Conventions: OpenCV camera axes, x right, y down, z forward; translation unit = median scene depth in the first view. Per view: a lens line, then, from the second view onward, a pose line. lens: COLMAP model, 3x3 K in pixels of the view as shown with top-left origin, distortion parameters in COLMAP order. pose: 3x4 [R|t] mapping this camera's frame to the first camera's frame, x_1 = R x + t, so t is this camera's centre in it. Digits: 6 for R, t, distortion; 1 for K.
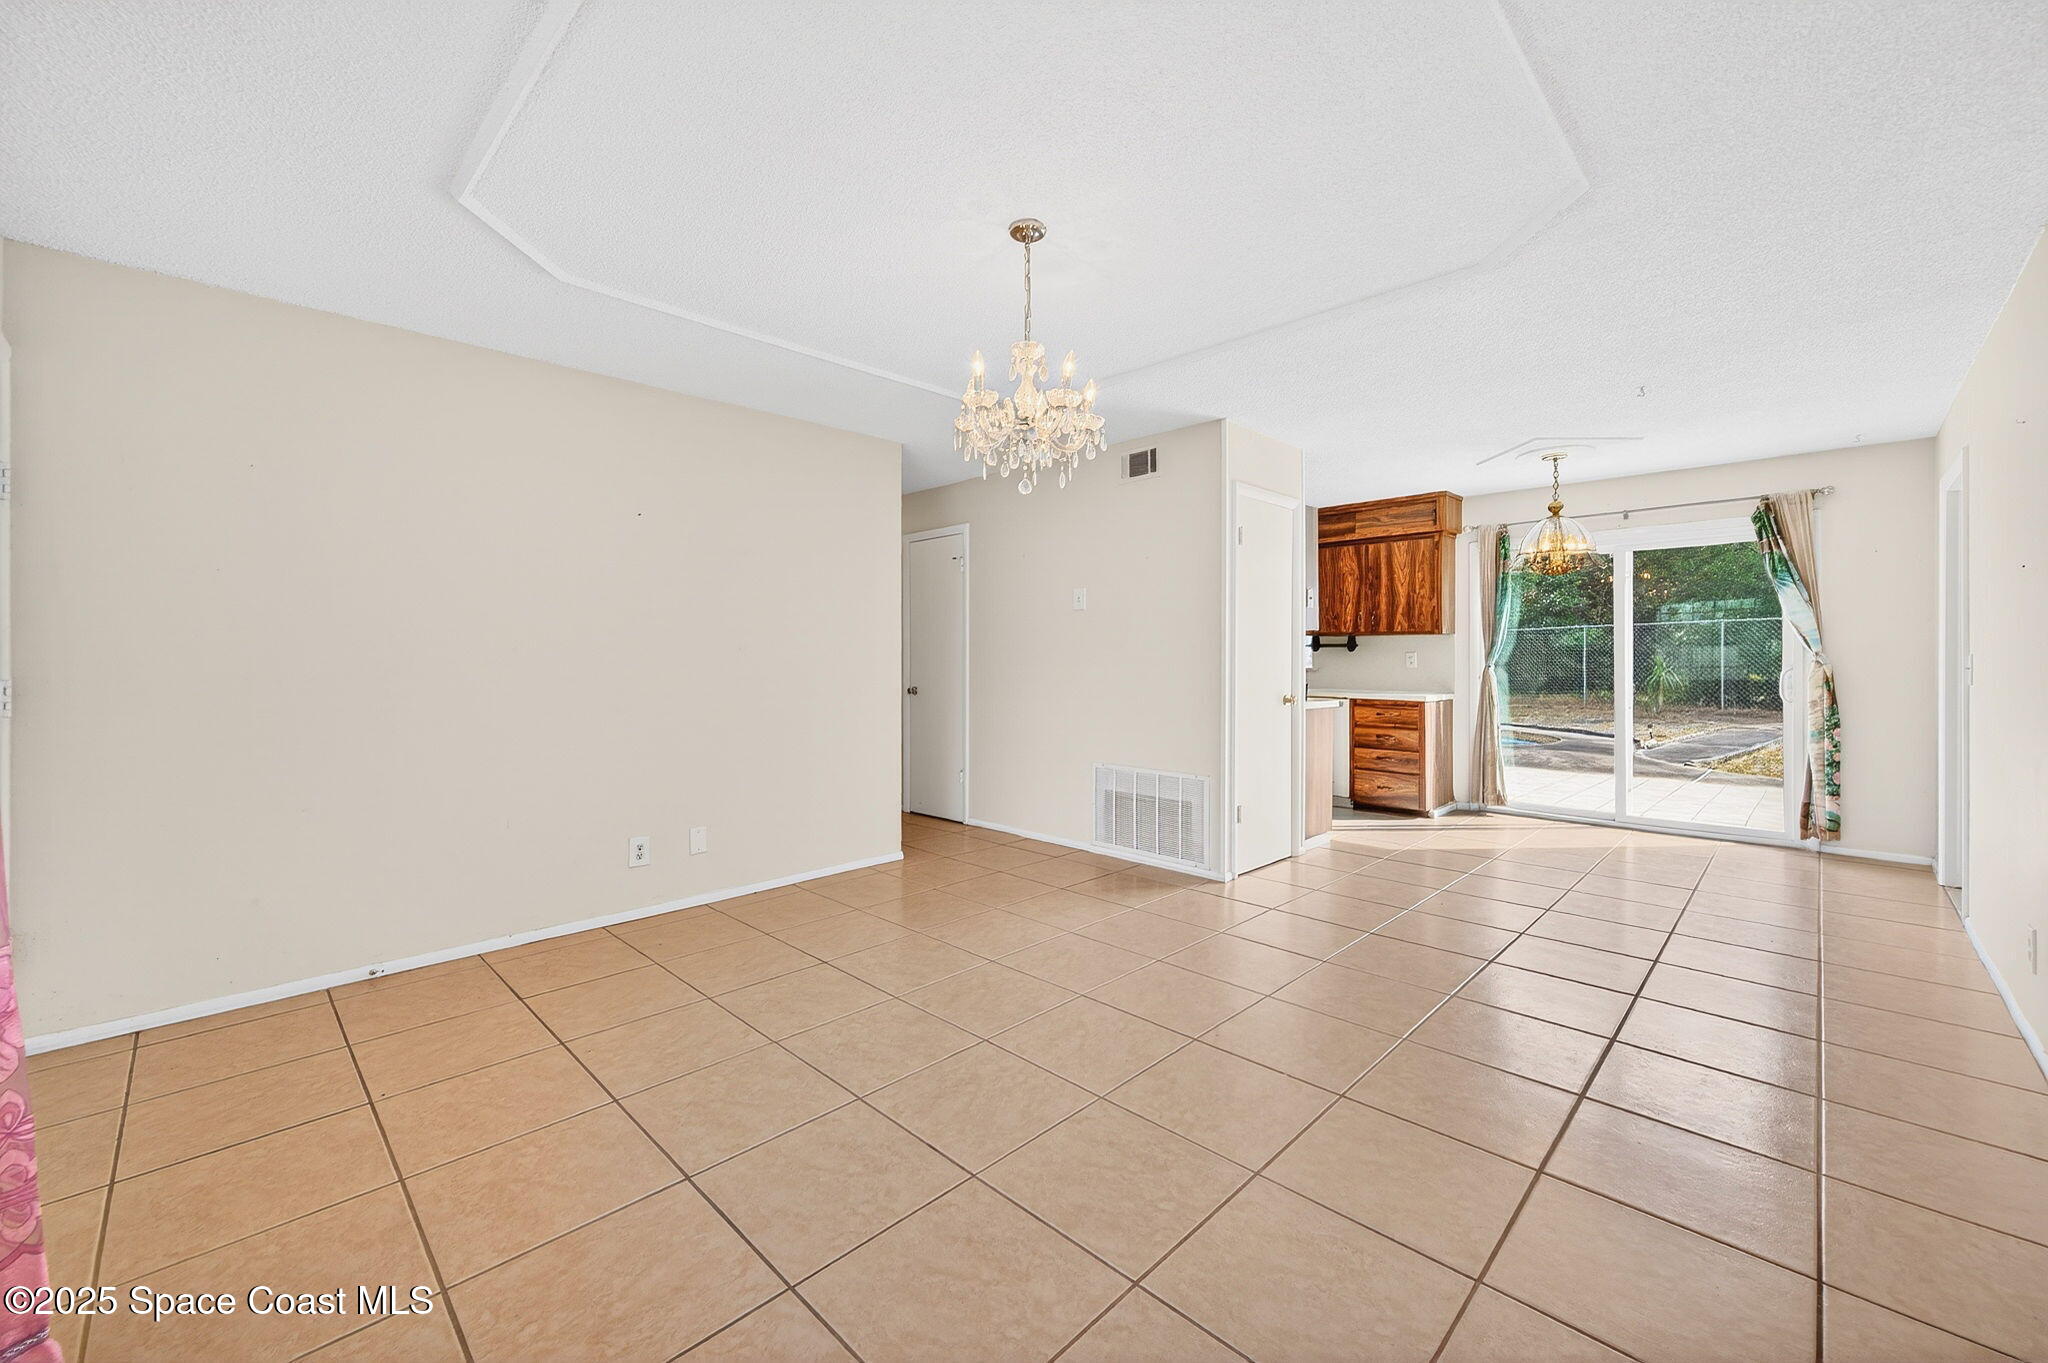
lens RADIAL K [[797.3, 0, 1016.6], [0, 797.3, 661.9], [0, 0, 1]] dist [0.001227, -0.000671]
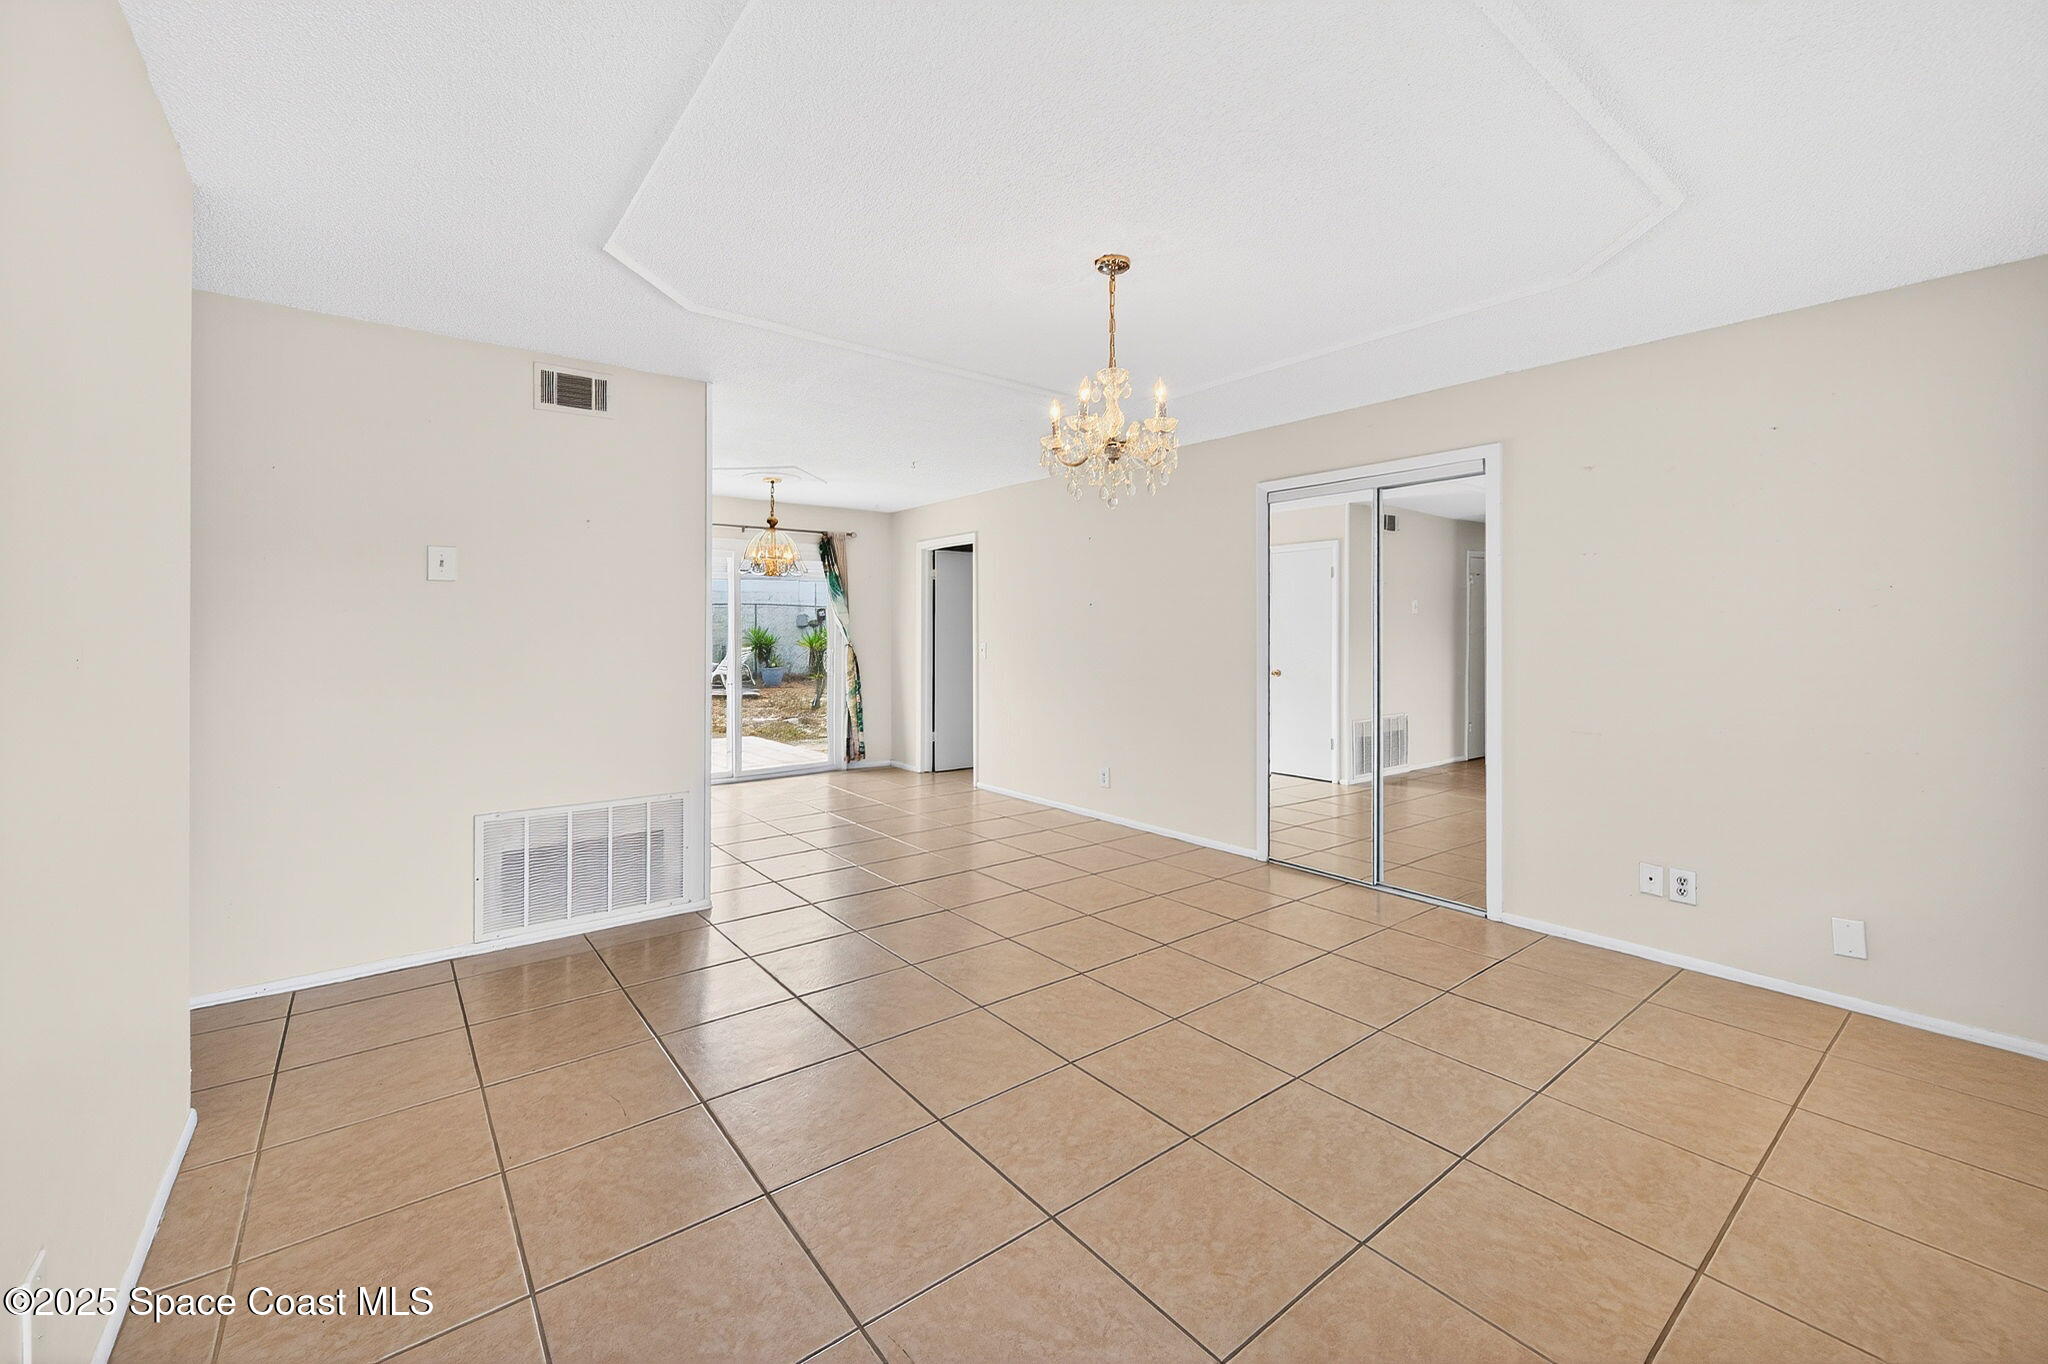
lens RADIAL K [[836.7, 0, 1008.9], [0, 836.7, 630.7], [0, 0, 1]] dist [0.000790, -0.000443]
pose [[0.127722, 0.002096, 0.991808, -0.452300], [0.002980, 0.999992, -0.002497, -0.019450], [-0.991805, 0.003275, 0.127715, 0.406341]]
